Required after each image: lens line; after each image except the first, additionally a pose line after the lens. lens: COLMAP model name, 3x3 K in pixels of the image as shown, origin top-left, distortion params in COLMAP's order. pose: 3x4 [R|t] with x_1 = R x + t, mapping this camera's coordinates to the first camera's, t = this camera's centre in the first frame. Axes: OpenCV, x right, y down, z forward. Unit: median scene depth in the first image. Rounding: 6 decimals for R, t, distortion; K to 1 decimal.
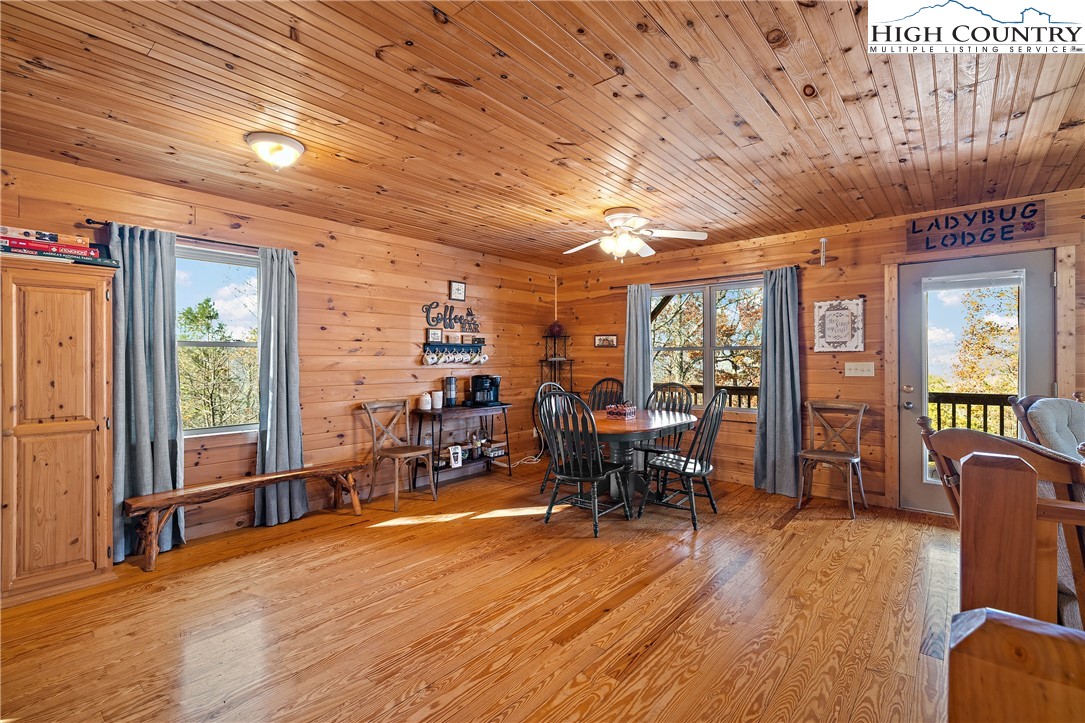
lens RADIAL K [[492.2, 0, 540.4], [0, 492.2, 359.3], [0, 0, 1]] dist [-0.004709, -0.000401]
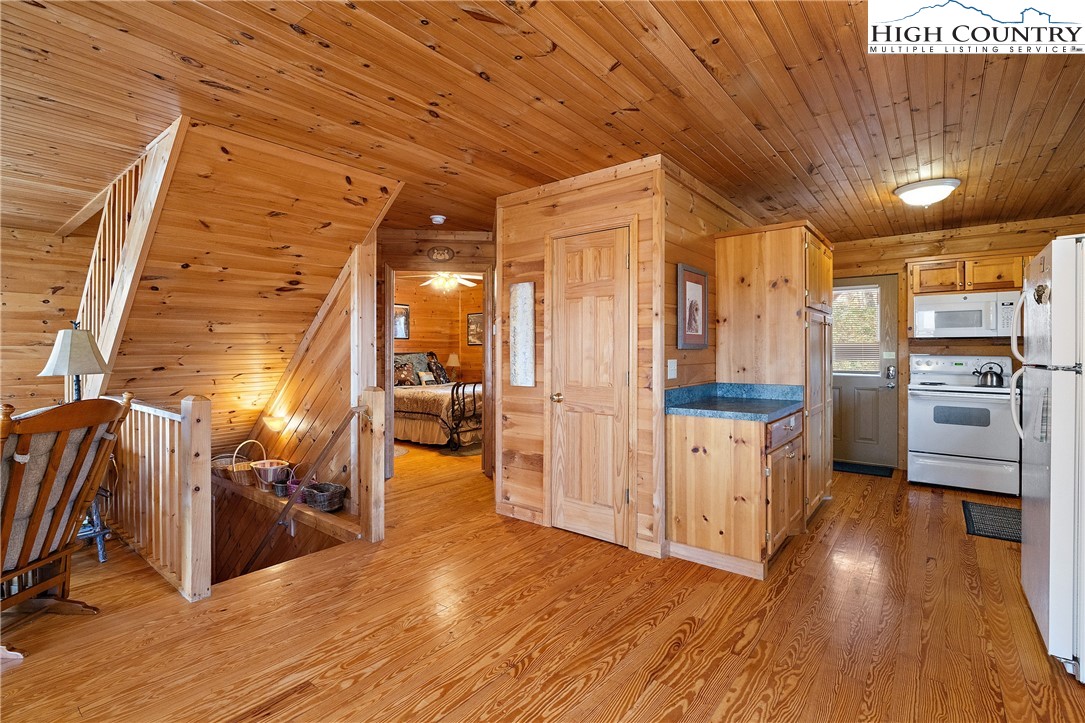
lens RADIAL K [[504.8, 0, 541.4], [0, 504.8, 348.9], [0, 0, 1]] dist [-0.010642, 0.003757]
pose [[-0.999239, 0.000980, -0.038994, -0.116010], [0.000925, 0.999999, 0.001432, 0.001235], [0.038996, 0.001395, -0.999238, 0.903854]]
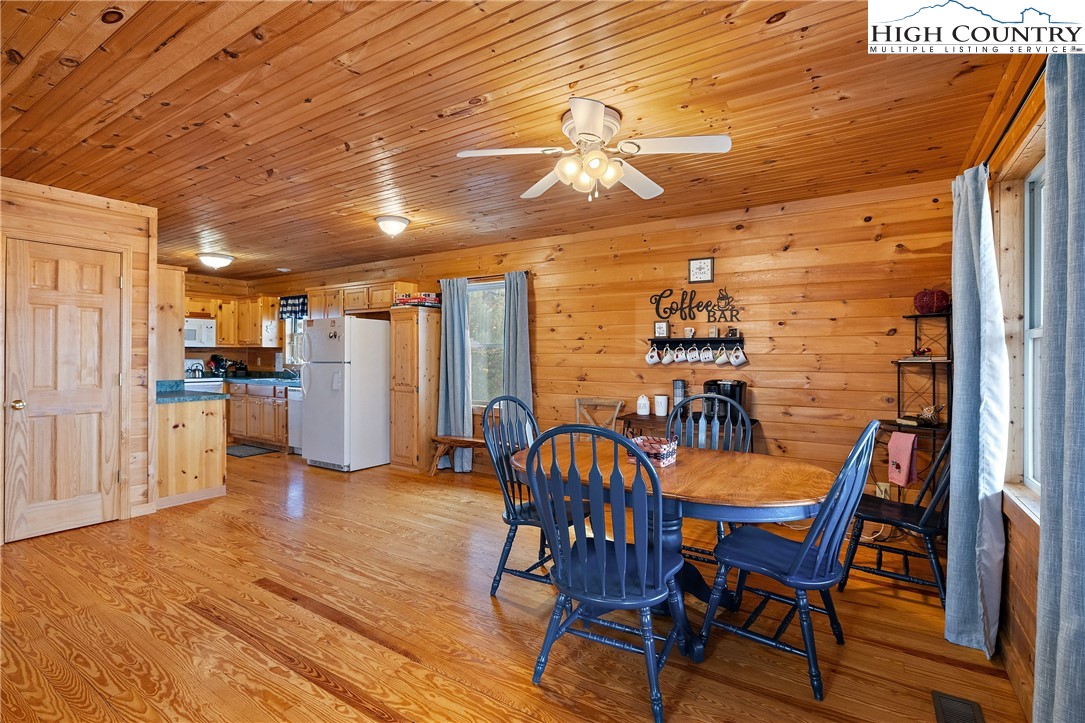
lens RADIAL K [[504.2, 0, 541.7], [0, 504.2, 357.3], [0, 0, 1]] dist [-0.009312, 0.001570]
pose [[0.136855, 0.004445, -0.990581, 0.718894], [-0.008374, 0.999959, 0.003330, -0.002286], [0.990556, 0.007840, 0.136886, 0.788110]]
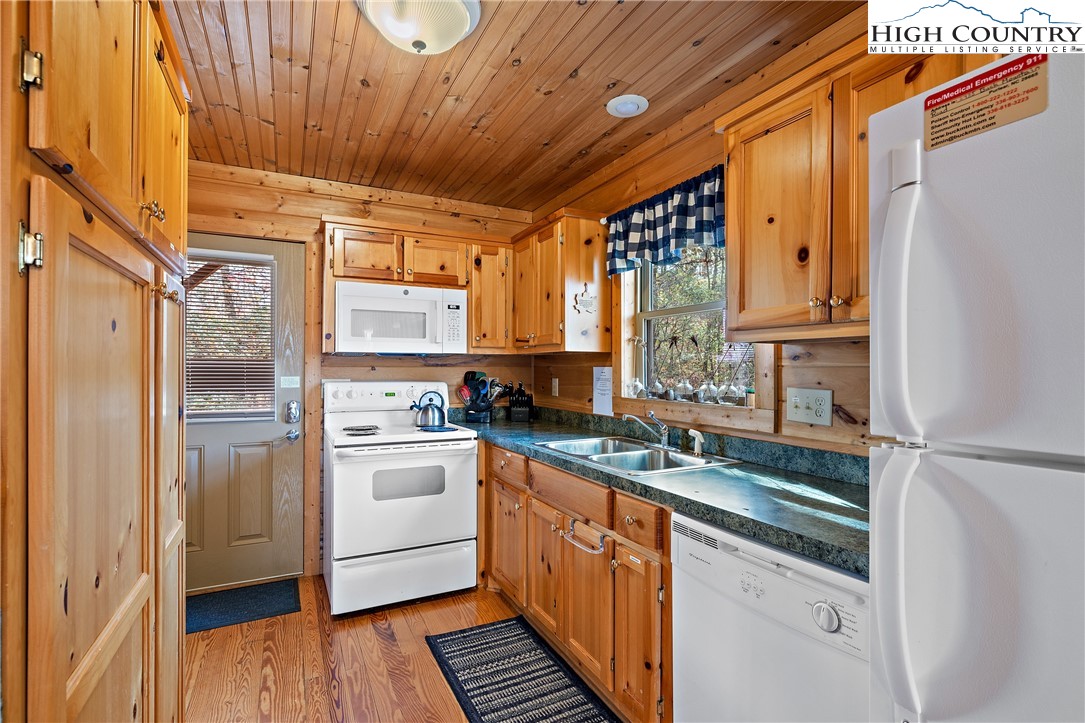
lens RADIAL K [[500.4, 0, 543.2], [0, 500.4, 361.4], [0, 0, 1]] dist [-0.009622, 0.001712]
pose [[-0.376999, -0.010824, -0.926150, -0.503172], [-0.004621, 0.999941, -0.009806, -0.004583], [0.926202, 0.000583, -0.377027, 0.295818]]
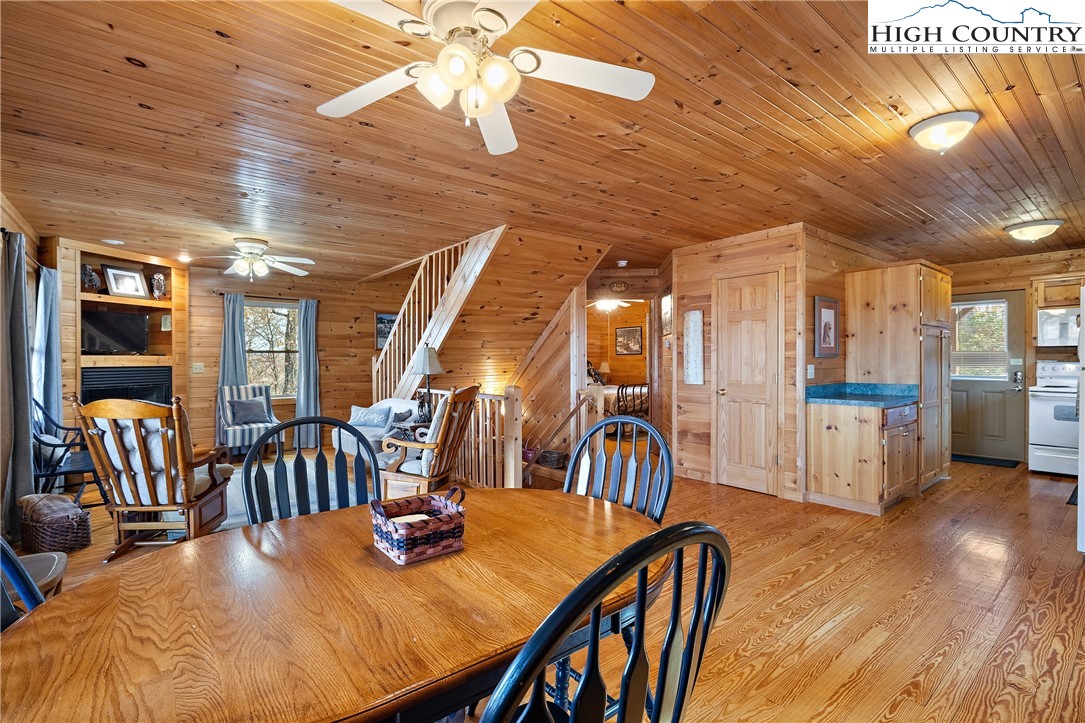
lens RADIAL K [[500.4, 0, 543.2], [0, 500.4, 361.4], [0, 0, 1]] dist [-0.009622, 0.001712]
pose [[-0.983931, 0.003797, 0.178510, 0.026062], [0.005421, 0.999948, 0.008607, -0.000881], [-0.178468, 0.009436, -0.983900, 1.291985]]
